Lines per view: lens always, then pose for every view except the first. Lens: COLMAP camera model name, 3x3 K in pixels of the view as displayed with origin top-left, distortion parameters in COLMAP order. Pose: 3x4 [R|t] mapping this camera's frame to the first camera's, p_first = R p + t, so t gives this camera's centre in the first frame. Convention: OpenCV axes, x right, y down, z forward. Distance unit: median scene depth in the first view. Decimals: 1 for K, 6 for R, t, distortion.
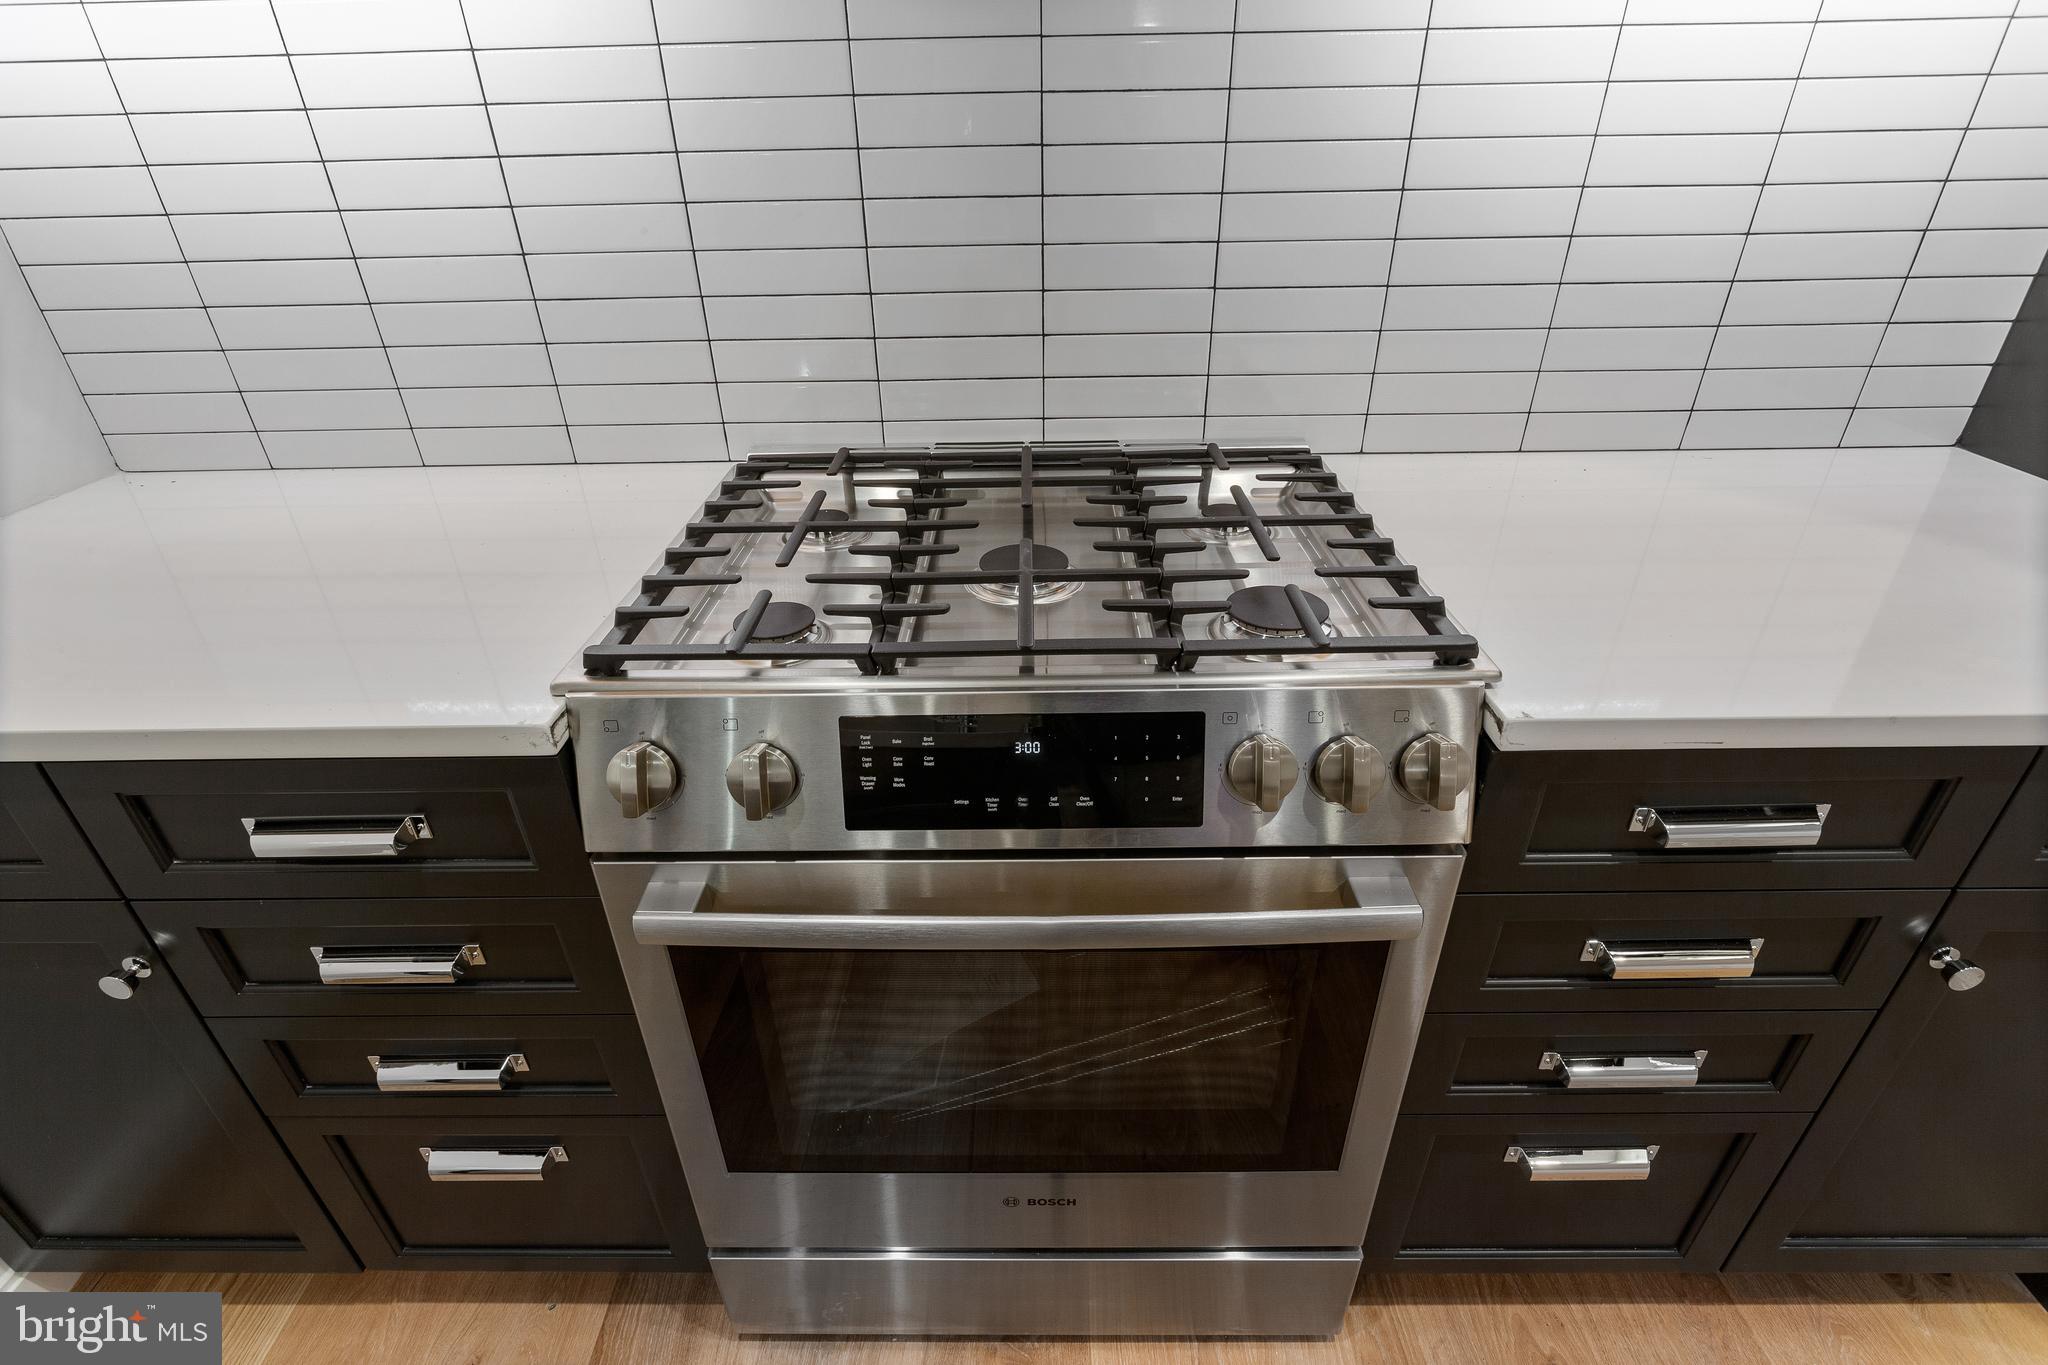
lens RADIAL K [[1006.3, 0, 1022.7], [0, 1006.3, 687.9], [0, 0, 1]] dist [-0.011456, 0.000179]
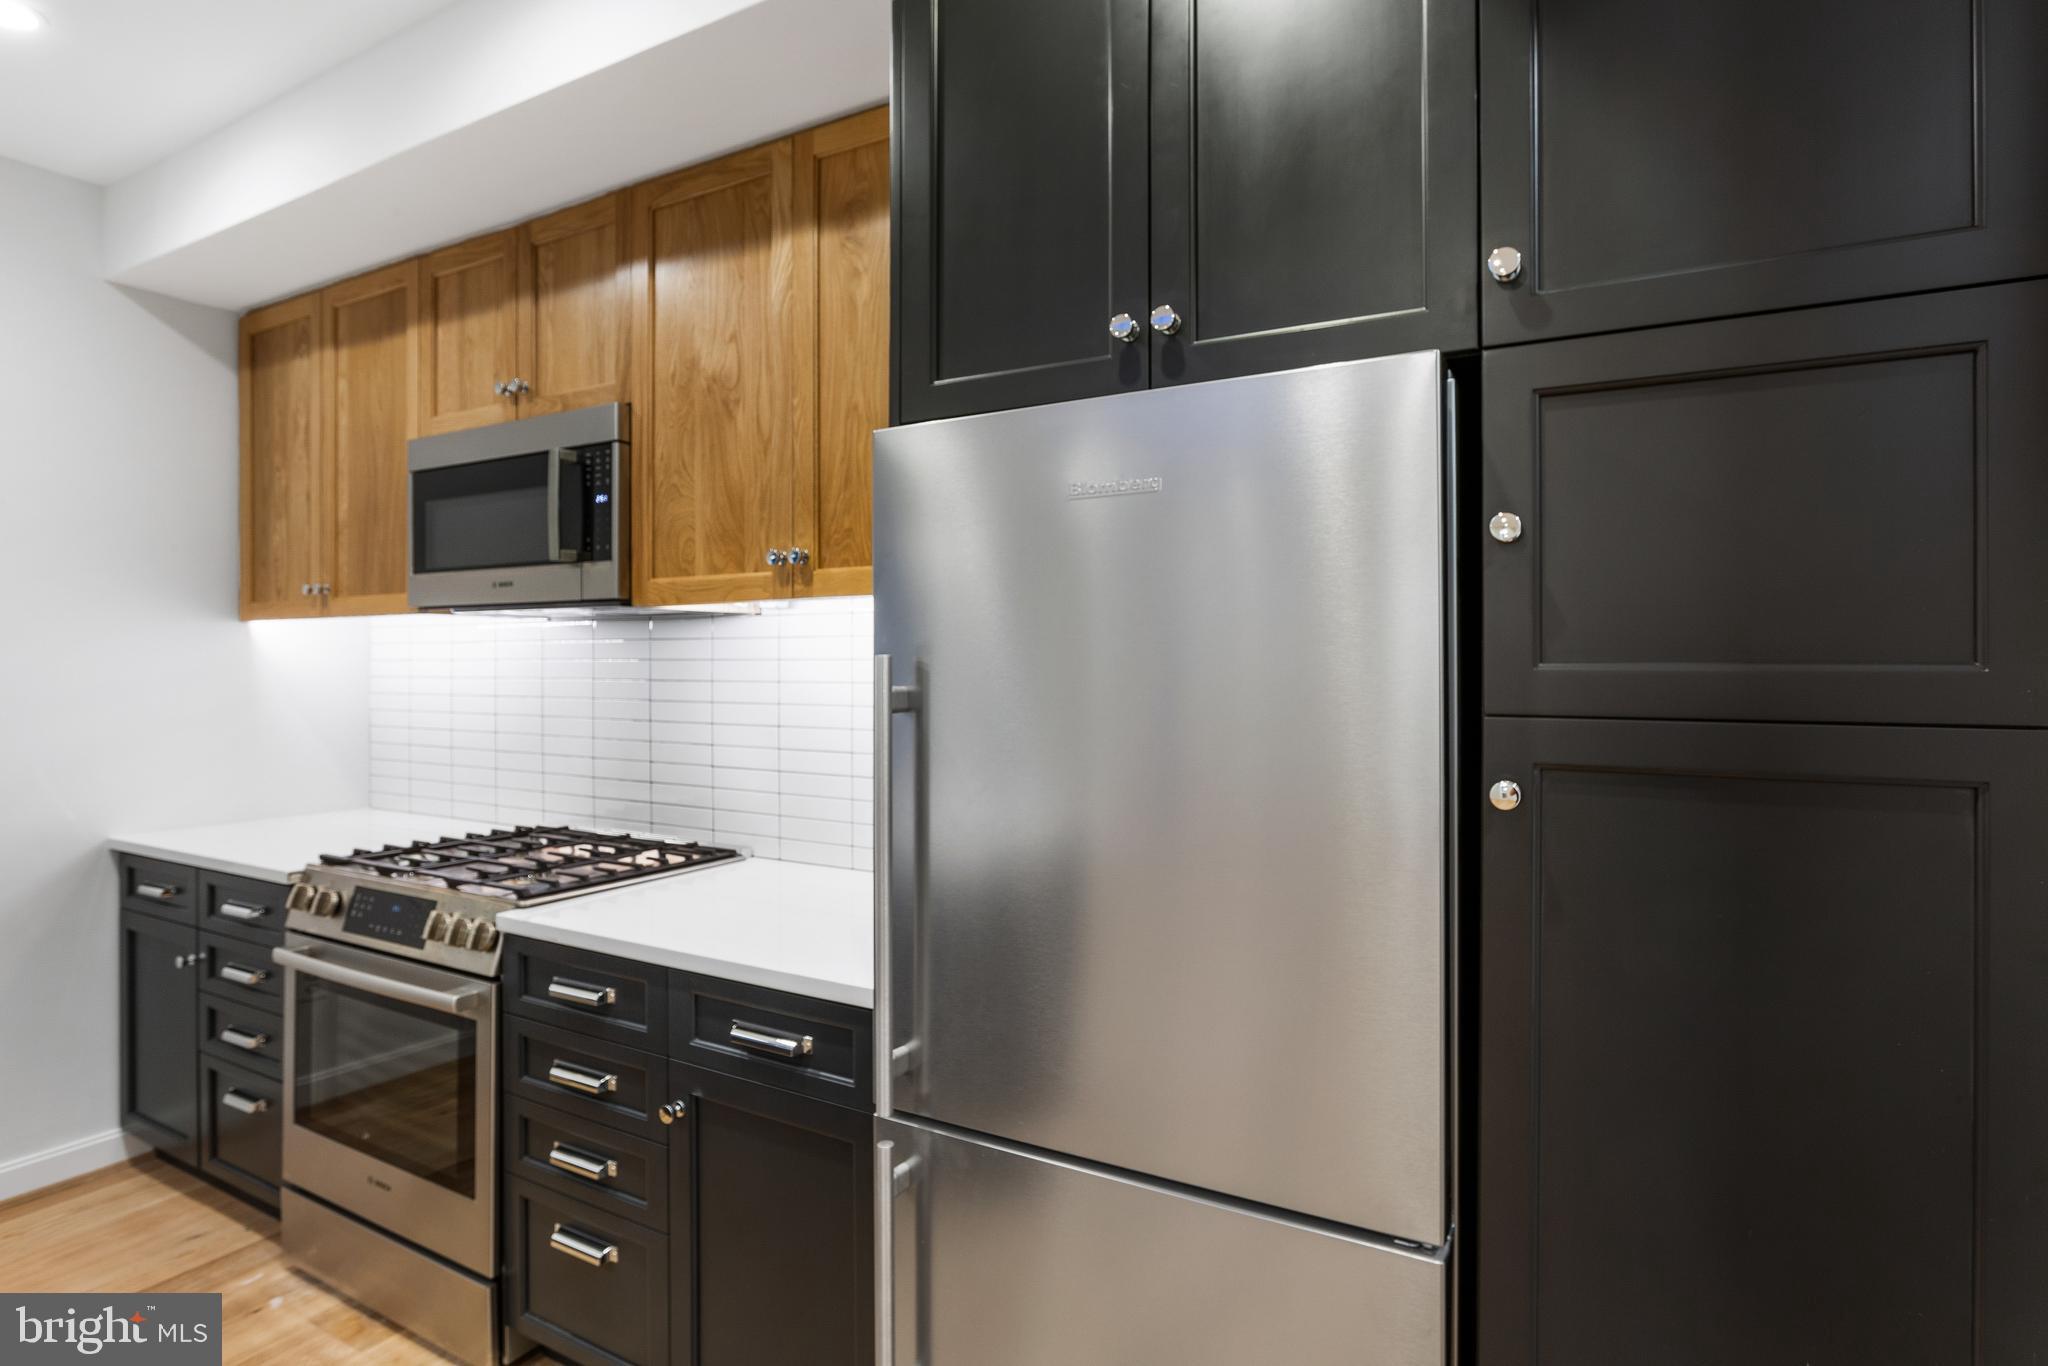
lens RADIAL K [[1026.6, 0, 963.3], [0, 1026.6, 658.6], [0, 0, 1]] dist [-0.001351, 0.000221]
pose [[0.867855, 0.015443, -0.496578, 2.155003], [-0.262021, 0.863436, -0.431073, 0.225037], [0.422106, 0.504223, 0.753383, -0.588653]]
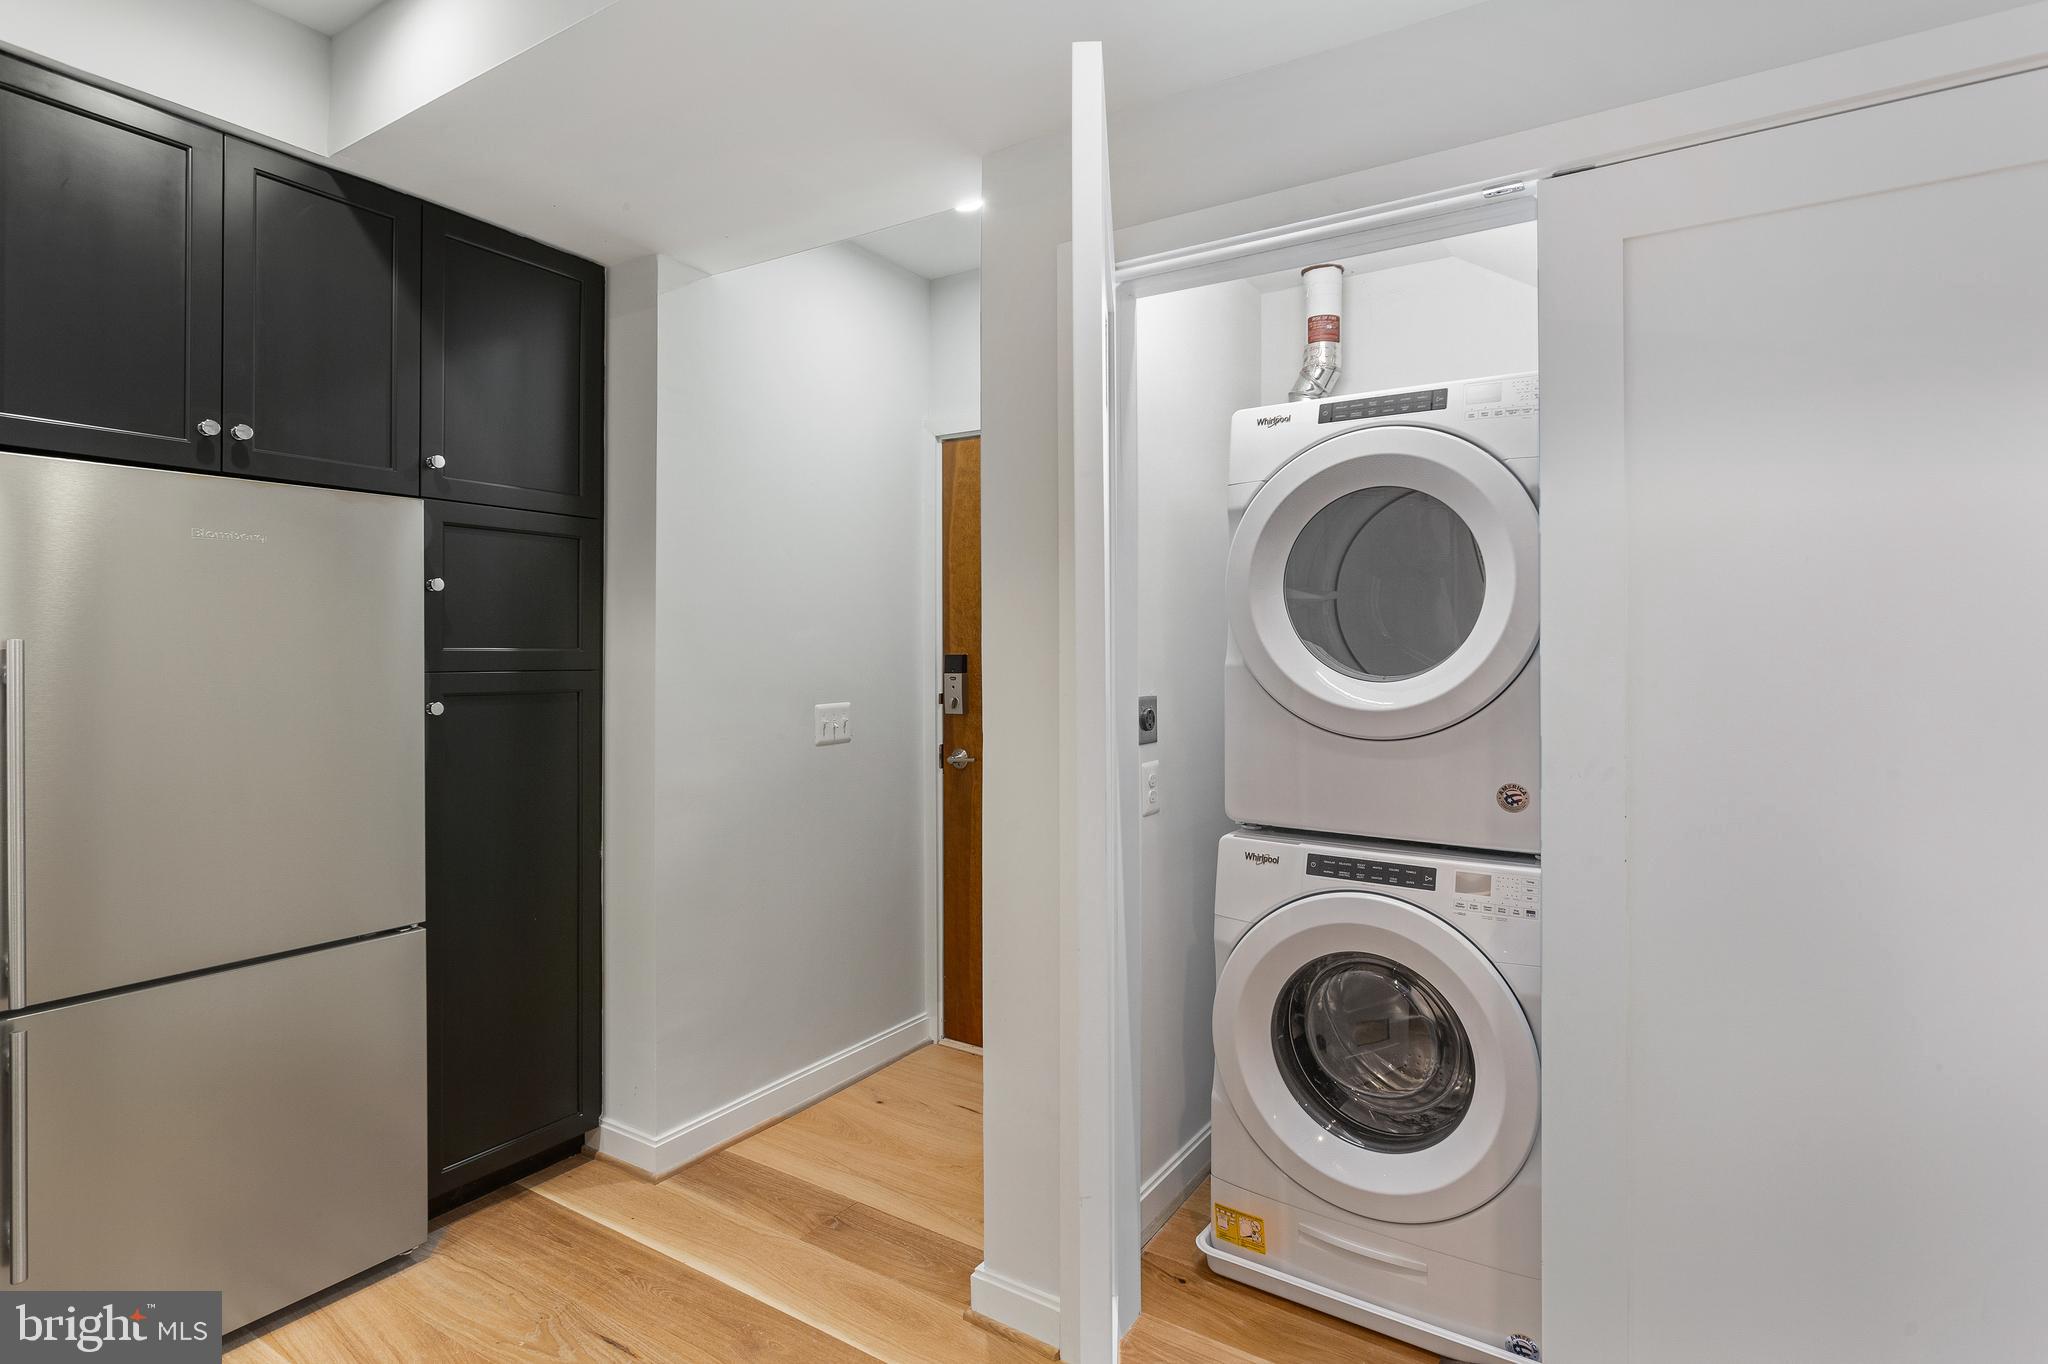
lens RADIAL K [[1026.4, 0, 1045.5], [0, 1026.4, 650.0], [0, 0, 1]] dist [-0.001494, 0.000379]
pose [[0.535361, 0.020470, 0.844375, 0.831877], [0.415383, 0.864073, -0.284314, 0.876697], [-0.735422, 0.502950, 0.454089, -1.644556]]
